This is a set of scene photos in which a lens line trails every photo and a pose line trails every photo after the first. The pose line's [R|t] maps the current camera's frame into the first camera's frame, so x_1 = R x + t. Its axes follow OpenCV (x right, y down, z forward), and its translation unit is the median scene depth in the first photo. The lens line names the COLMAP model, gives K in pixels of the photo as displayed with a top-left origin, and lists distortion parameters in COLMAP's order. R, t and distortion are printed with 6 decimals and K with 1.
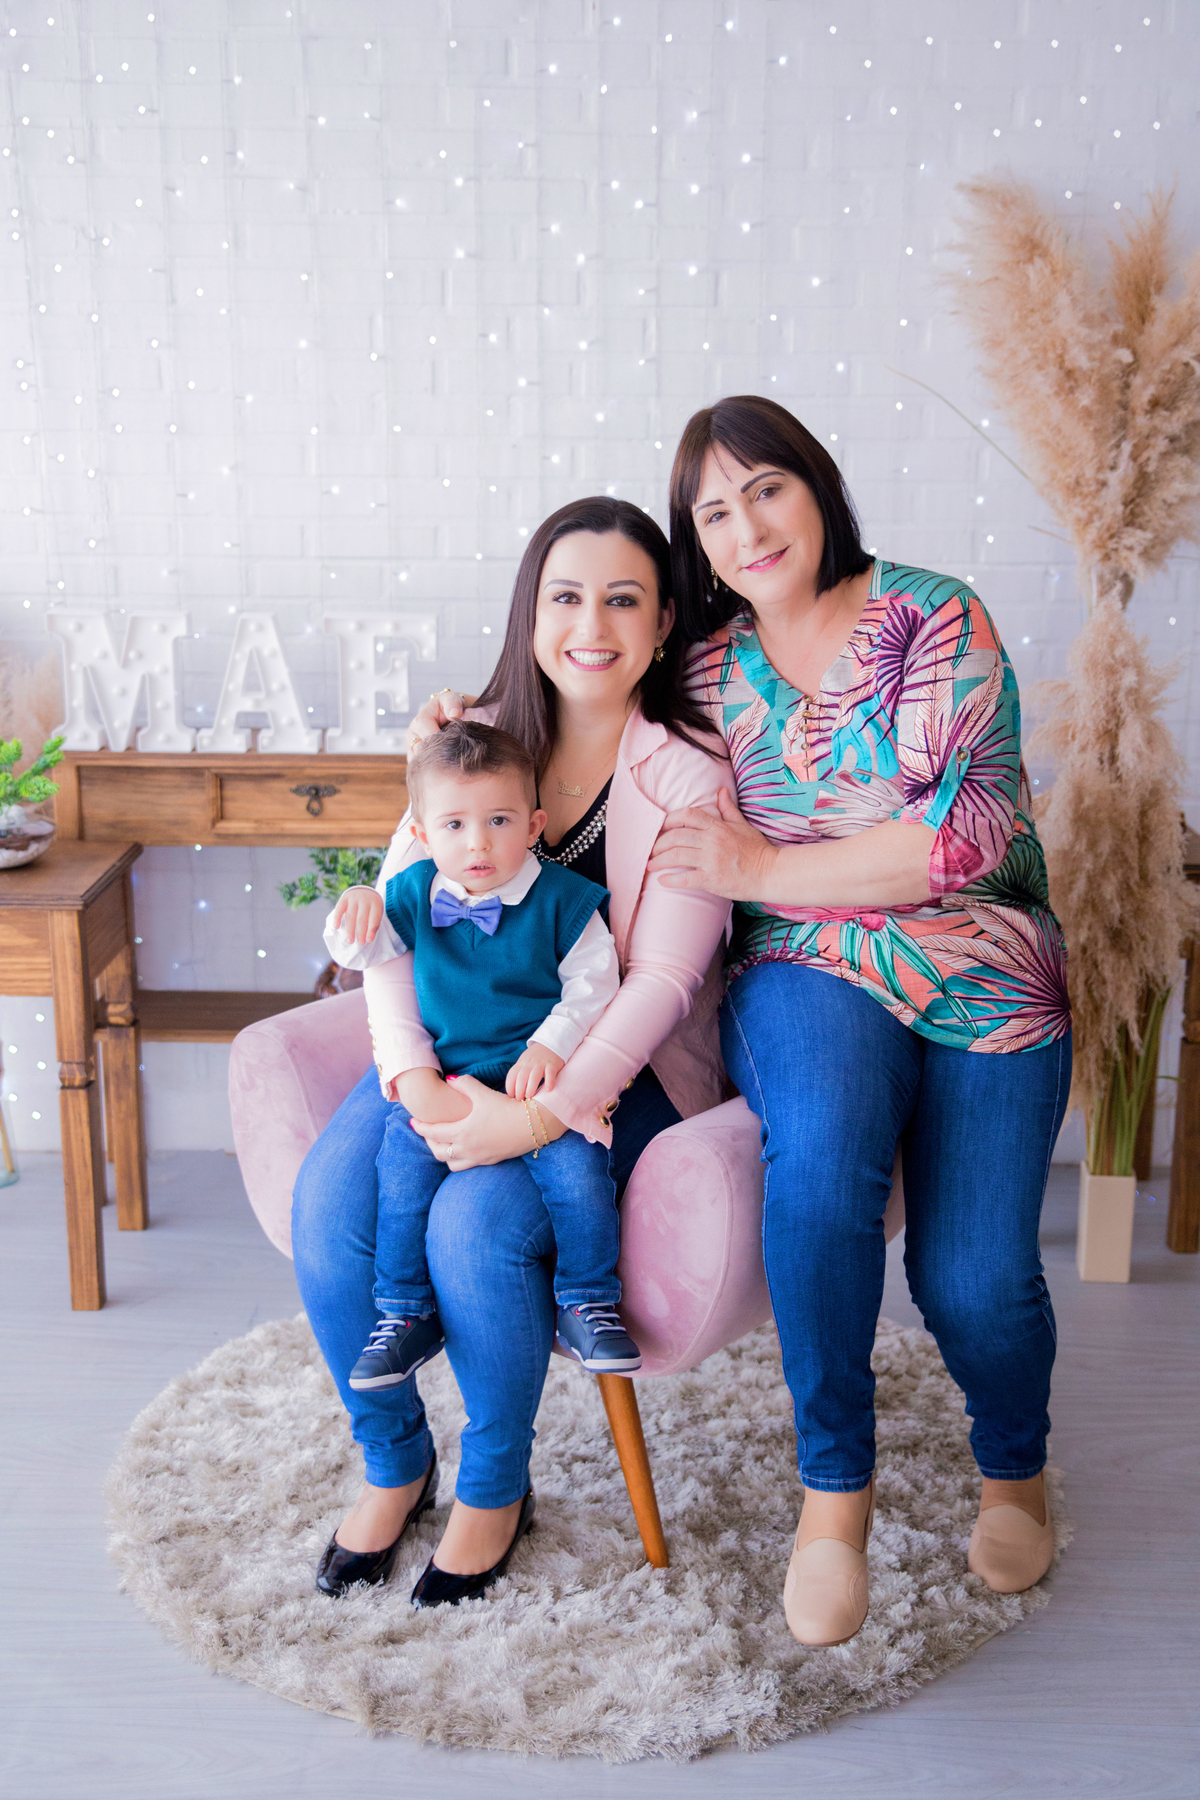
lens RADIAL K [[2111.1, 0, 603.0], [0, 2111.1, 912.3], [0, 0, 1]] dist [0.012191, 0.072449]
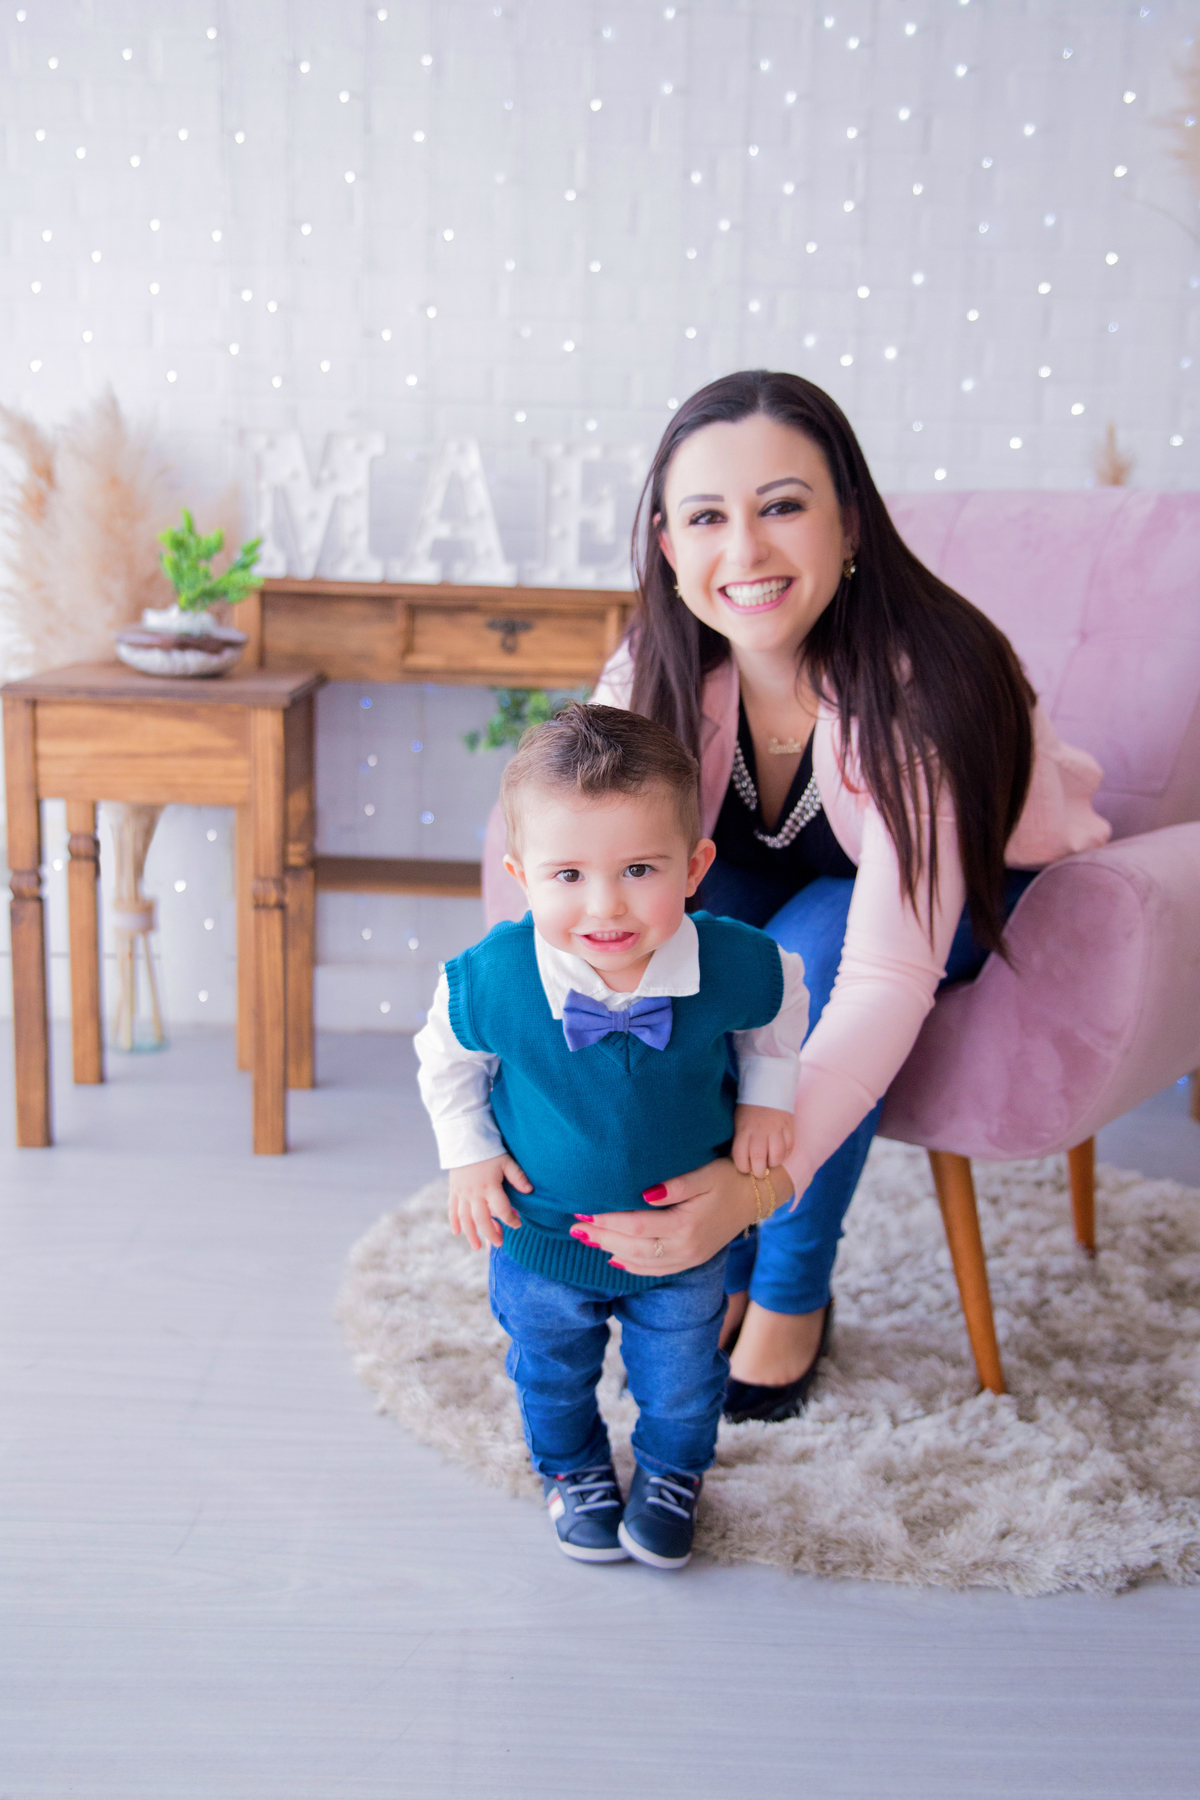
lens RADIAL K [[1861.8, 0, 607.6], [0, 1861.8, 901.5], [0, 0, 1]] dist [-0.001955, 0.004883]
pose [[0.999188, 0.022073, 0.033717, -0.123915], [-0.020449, 0.998649, -0.047780, 0.110874], [-0.034726, 0.047052, 0.998289, 0.175911]]
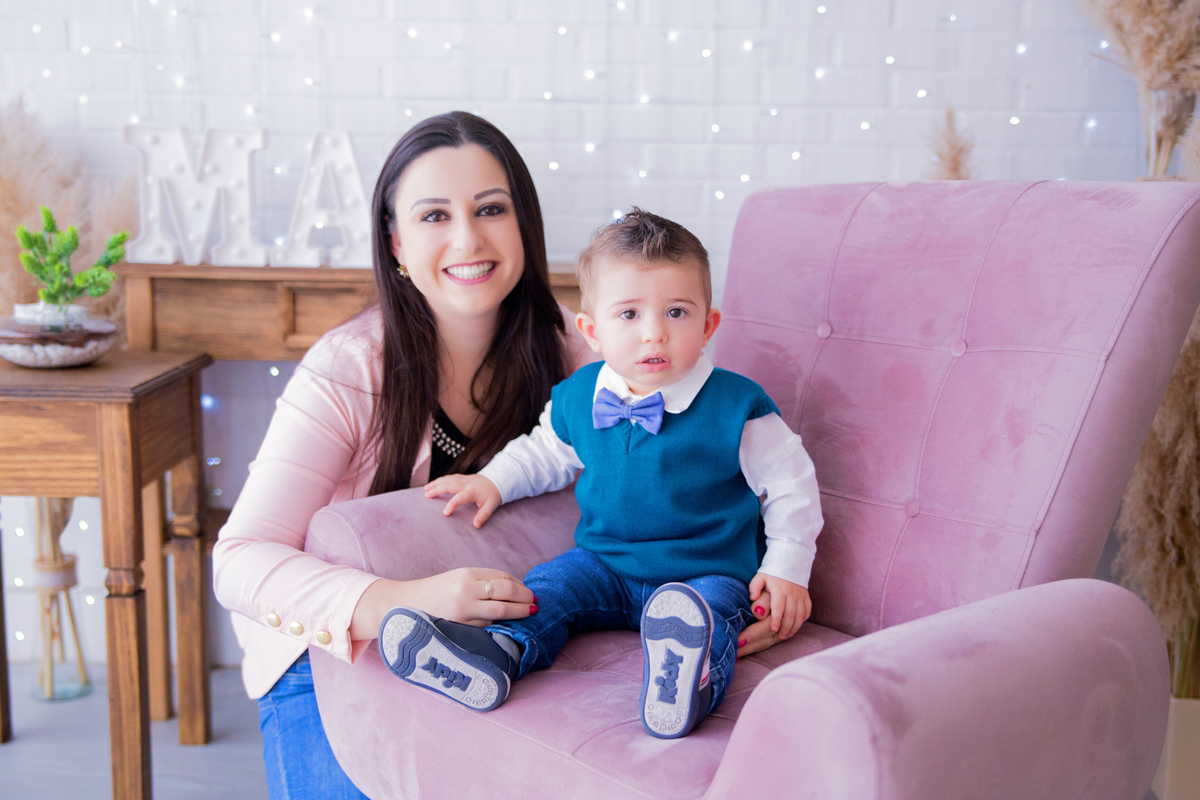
lens RADIAL K [[1353.8, 0, 593.7], [0, 1353.8, 404.2], [0, 0, 1]] dist [0.010991, 0.047037]
pose [[0.999894, 0.009866, 0.010744, -0.045566], [-0.008994, 0.996887, -0.078325, 0.041405], [-0.011483, 0.078220, 0.996870, 0.372082]]
